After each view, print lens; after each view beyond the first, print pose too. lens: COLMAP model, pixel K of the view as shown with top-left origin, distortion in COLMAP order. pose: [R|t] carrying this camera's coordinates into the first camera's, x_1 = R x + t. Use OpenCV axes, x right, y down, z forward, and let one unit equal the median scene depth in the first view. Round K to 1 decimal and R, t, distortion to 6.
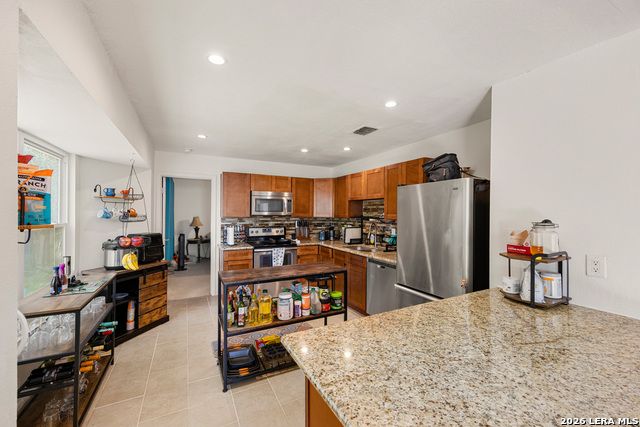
lens RADIAL K [[262.8, 0, 318.3], [0, 262.8, 213.9], [0, 0, 1]] dist [0.009770, -0.000048]
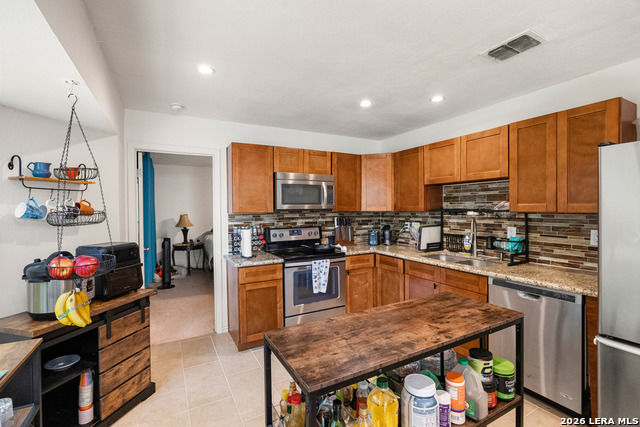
lens RADIAL K [[289.6, 0, 316.7], [0, 289.6, 213.6], [0, 0, 1]] dist [-0.010316, -0.000156]
pose [[0.999735, -0.017272, 0.015217, -0.172821], [0.017054, 0.999752, 0.014323, 0.005754], [-0.015461, -0.014060, 0.999782, 0.297659]]
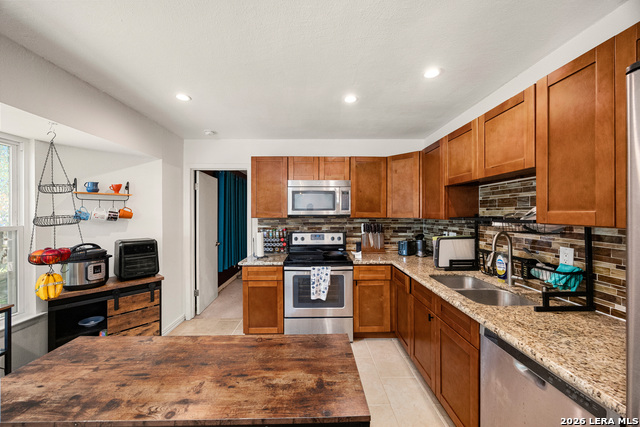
lens RADIAL K [[244.4, 0, 316.7], [0, 244.4, 214.1], [0, 0, 1]] dist [-0.003077, 0.000440]
pose [[0.894835, -0.007740, -0.446330, 0.107397], [0.007008, 0.999970, -0.003291, 0.004480], [0.446342, -0.000183, 0.894862, 0.473052]]
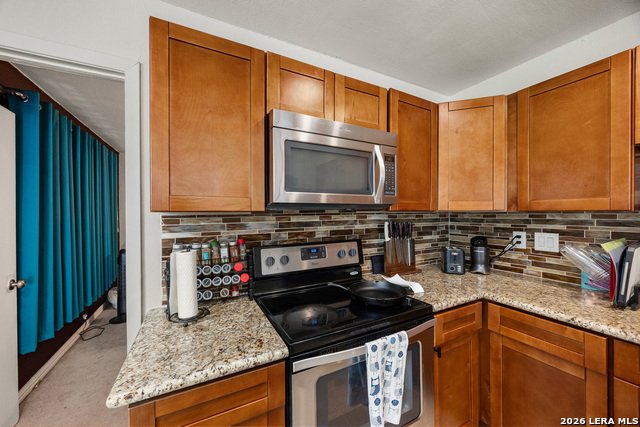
lens RADIAL K [[244.4, 0, 316.9], [0, 244.4, 213.1], [0, 0, 1]] dist [-0.003077, 0.000440]
pose [[0.999877, -0.012832, 0.008992, -0.220124], [0.012835, 0.999918, -0.000283, 0.014804], [-0.008988, 0.000398, 0.999960, 0.788599]]
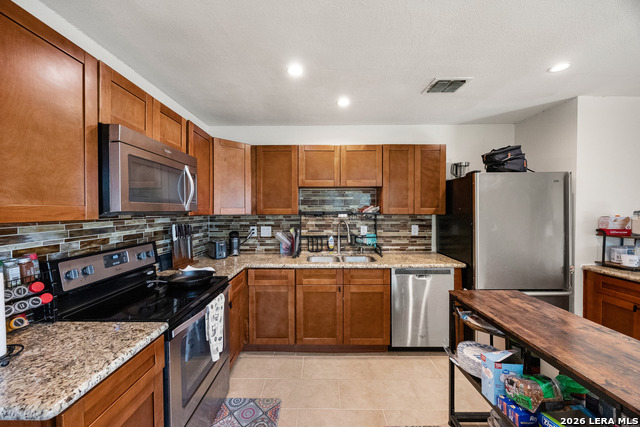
lens RADIAL K [[244.4, 0, 318.5], [0, 244.4, 213.0], [0, 0, 1]] dist [-0.003077, 0.000440]
pose [[0.459403, -0.019096, 0.888023, -0.397812], [0.009396, 0.999817, 0.016640, 0.002793], [-0.888178, 0.000700, 0.459499, 0.721172]]
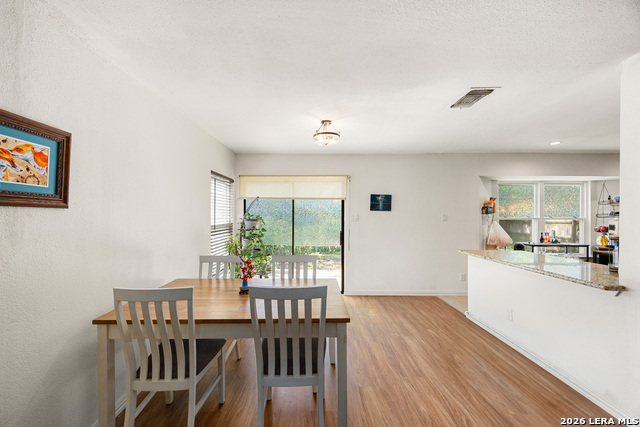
lens RADIAL K [[244.4, 0, 311.6], [0, 244.4, 215.2], [0, 0, 1]] dist [-0.003077, 0.000440]
pose [[-0.466815, -0.005061, -0.884341, 0.960419], [-0.012042, 0.999927, 0.000634, 0.022151], [0.884273, 0.010945, -0.466842, 0.053359]]
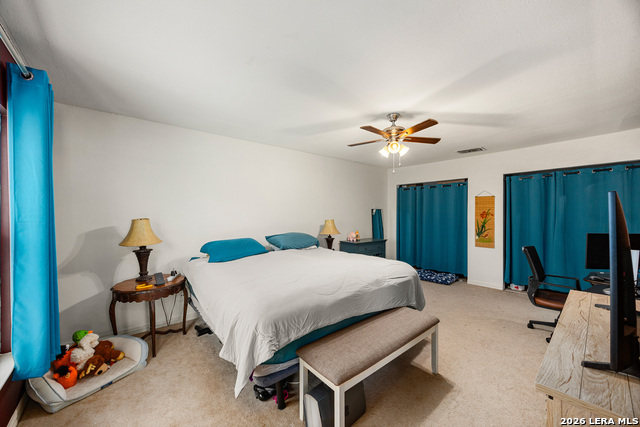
lens RADIAL K [[244.4, 0, 316.5], [0, 244.4, 216.9], [0, 0, 1]] dist [-0.003077, 0.000440]
pose [[0.975419, -0.007319, 0.220235, -0.557892], [0.006822, 0.999972, 0.003014, 0.018351], [-0.220251, -0.001438, 0.975442, 1.146398]]
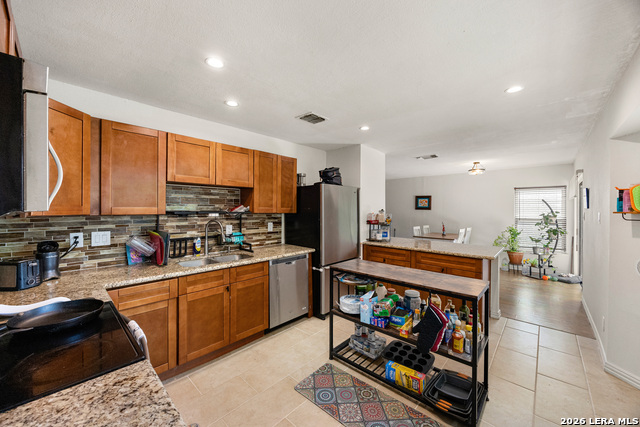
lens RADIAL K [[244.4, 0, 318.3], [0, 244.4, 209.8], [0, 0, 1]] dist [-0.003077, 0.000440]
pose [[-0.345798, -0.008467, 0.938271, -0.470748], [-0.000227, 0.999960, 0.008940, 0.002122], [-0.938309, 0.002878, -0.345786, 0.923874]]
